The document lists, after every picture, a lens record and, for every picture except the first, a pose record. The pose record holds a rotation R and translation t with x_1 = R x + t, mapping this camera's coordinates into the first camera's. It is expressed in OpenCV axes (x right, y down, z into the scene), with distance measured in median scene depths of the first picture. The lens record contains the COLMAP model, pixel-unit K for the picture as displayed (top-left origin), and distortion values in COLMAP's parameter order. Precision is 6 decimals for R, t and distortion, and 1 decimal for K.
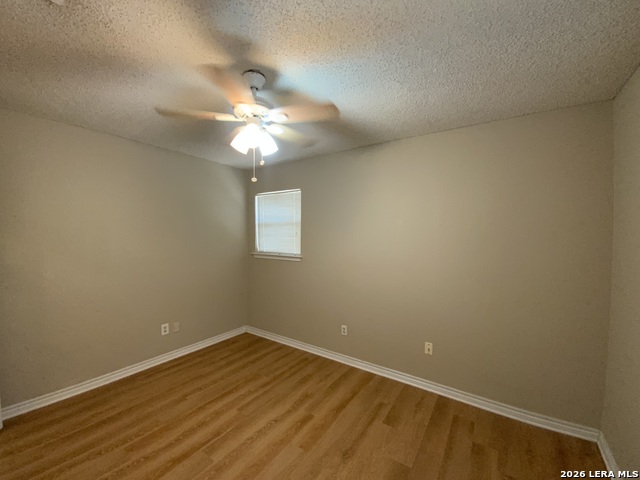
lens RADIAL K [[259.3, 0, 320.7], [0, 259.3, 241.0], [0, 0, 1]] dist [0.028648, -0.022003]
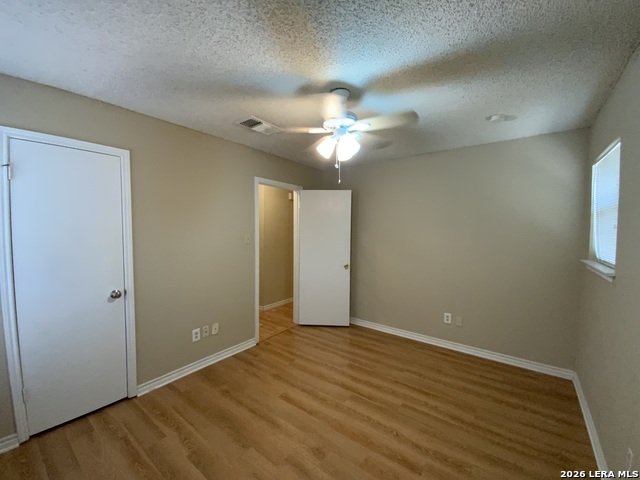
lens RADIAL K [[259.3, 0, 320.7], [0, 259.3, 241.0], [0, 0, 1]] dist [0.028648, -0.022003]
pose [[-0.049728, 0.033388, -0.998205, 0.622078], [-0.024989, 0.999087, 0.034662, -0.004445], [0.998450, 0.026668, -0.048848, 0.659295]]
